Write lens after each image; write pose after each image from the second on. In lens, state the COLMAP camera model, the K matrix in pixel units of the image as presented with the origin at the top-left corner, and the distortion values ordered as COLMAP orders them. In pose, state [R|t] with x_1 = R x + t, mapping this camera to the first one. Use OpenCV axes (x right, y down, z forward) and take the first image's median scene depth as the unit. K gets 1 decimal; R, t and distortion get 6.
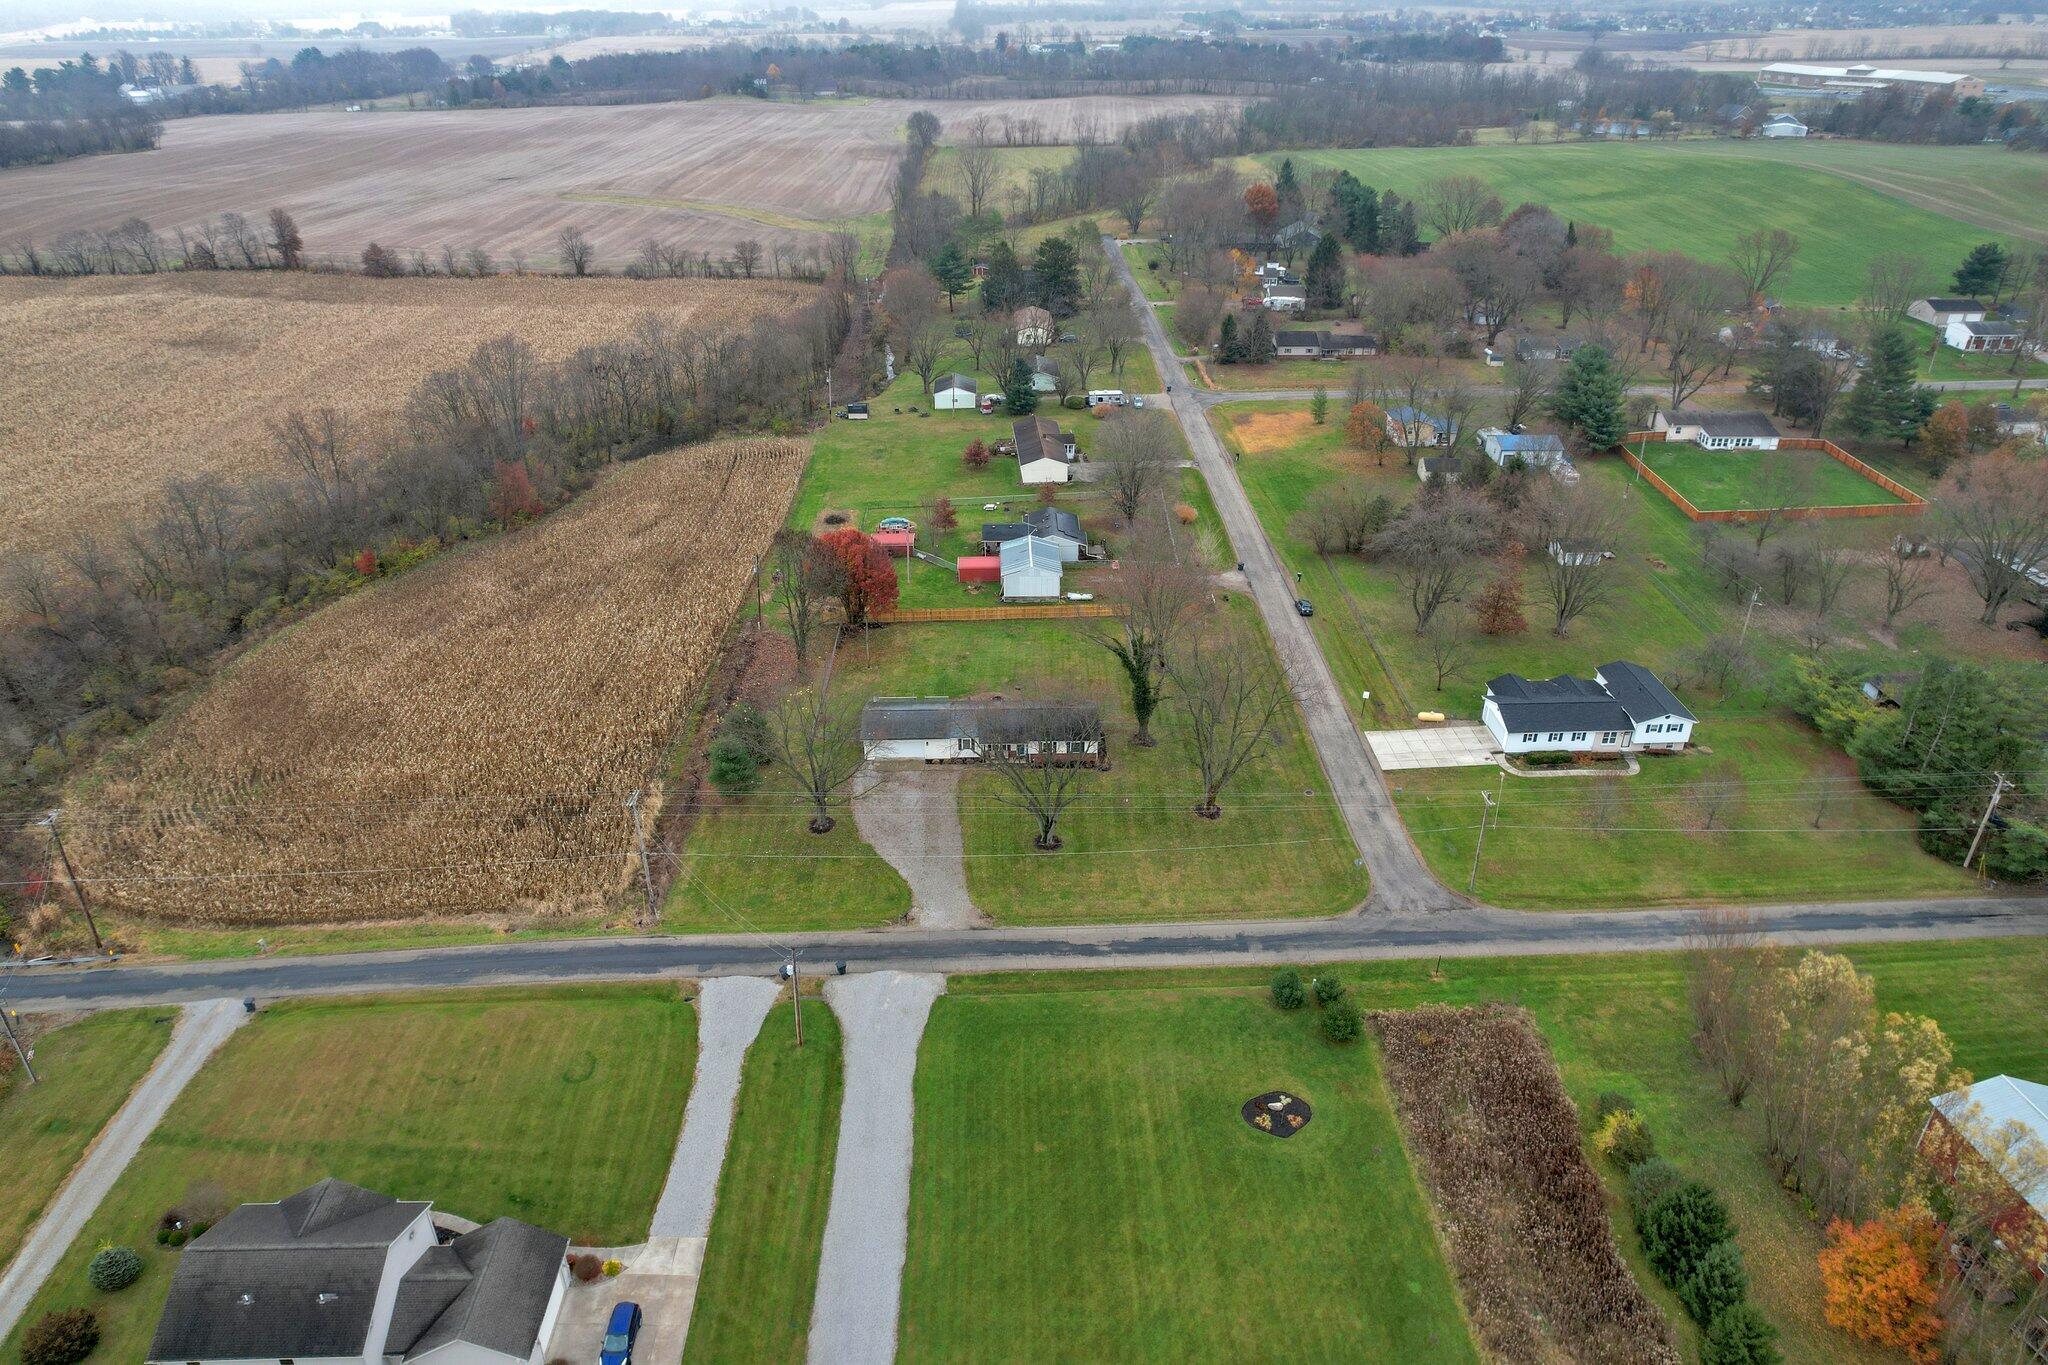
lens RADIAL K [[1294.7, 0, 1016.8], [0, 1294.7, 680.6], [0, 0, 1]] dist [-0.075374, 0.058881]
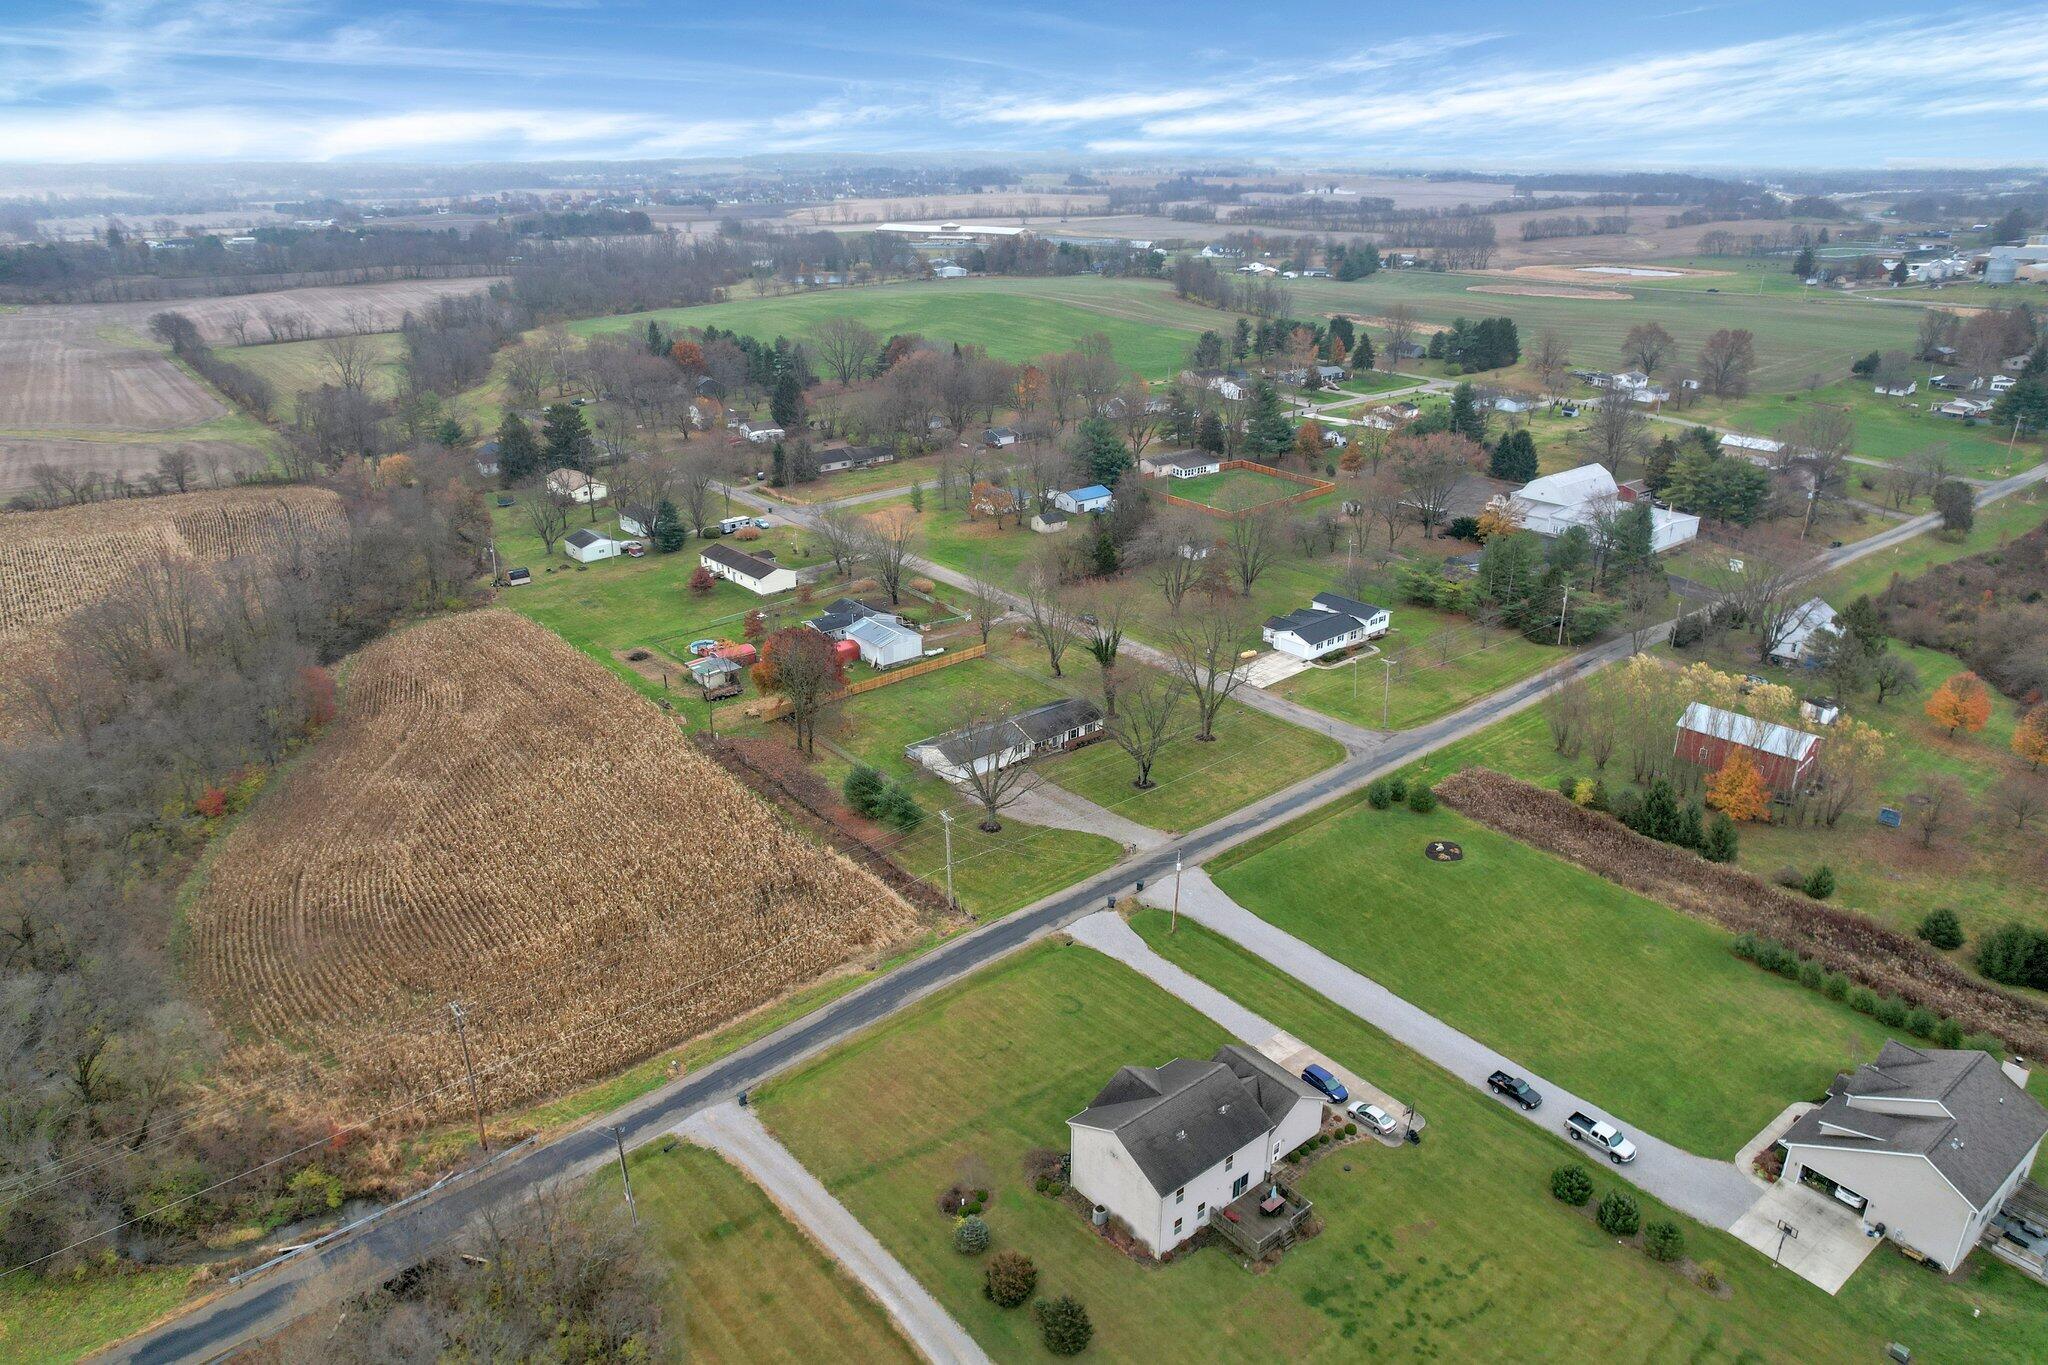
lens RADIAL K [[1294.7, 0, 1016.8], [0, 1294.7, 680.6], [0, 0, 1]] dist [-0.075374, 0.058881]
pose [[0.792895, -0.229612, 0.564443, -0.724188], [0.295800, 0.954866, -0.027088, 0.019716], [-0.532748, 0.188441, 0.825027, -0.033474]]
